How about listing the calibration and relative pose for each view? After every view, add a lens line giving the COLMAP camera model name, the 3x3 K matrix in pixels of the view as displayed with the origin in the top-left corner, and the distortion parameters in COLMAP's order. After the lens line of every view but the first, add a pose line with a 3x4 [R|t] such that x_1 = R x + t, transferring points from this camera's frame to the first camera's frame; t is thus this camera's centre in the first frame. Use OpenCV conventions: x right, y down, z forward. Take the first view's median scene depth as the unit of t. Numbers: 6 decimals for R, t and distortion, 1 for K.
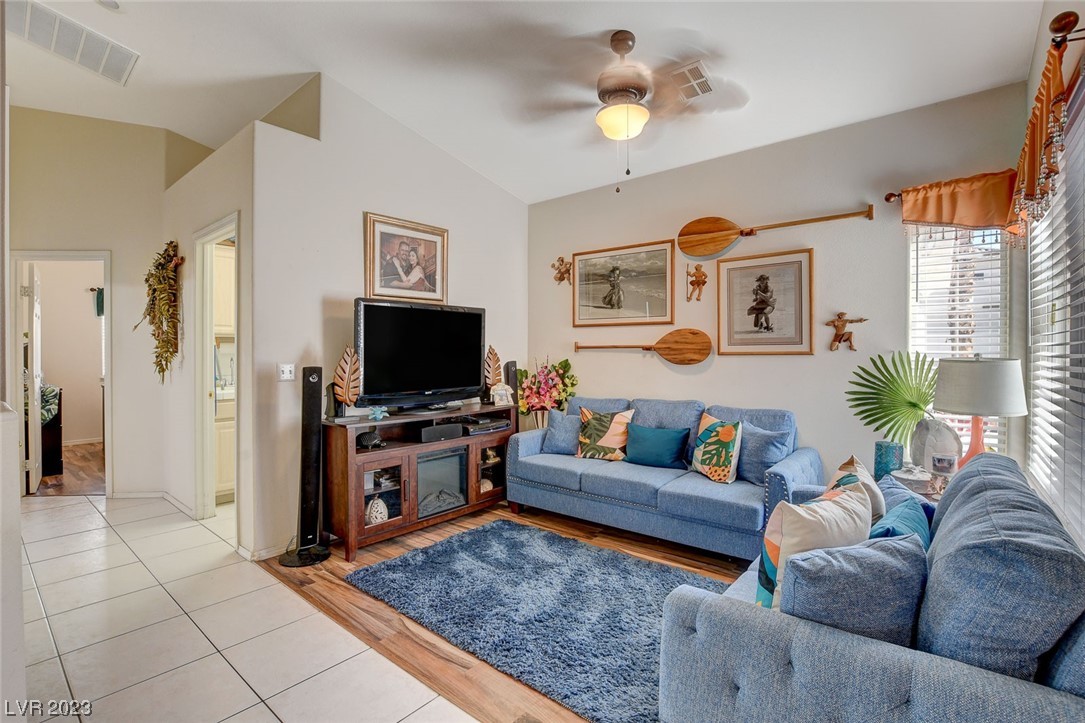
lens RADIAL K [[490.9, 0, 539.2], [0, 490.9, 360.5], [0, 0, 1]] dist [-0.027966, 0.005173]
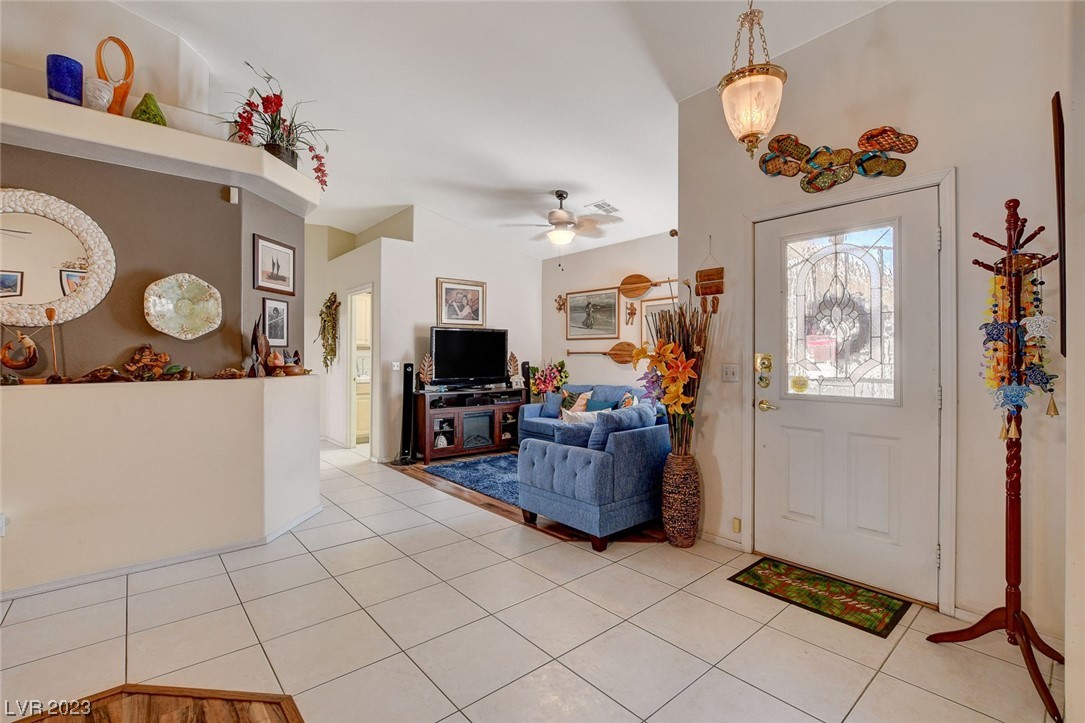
lens RADIAL K [[479.5, 0, 543.5], [0, 479.5, 363.1], [0, 0, 1]] dist [-0.003257, -0.000293]
pose [[0.986260, 0.004700, -0.165133, 0.295245], [-0.004984, 0.999987, -0.001304, 0.009319], [0.165125, 0.002110, 0.986270, -0.616108]]
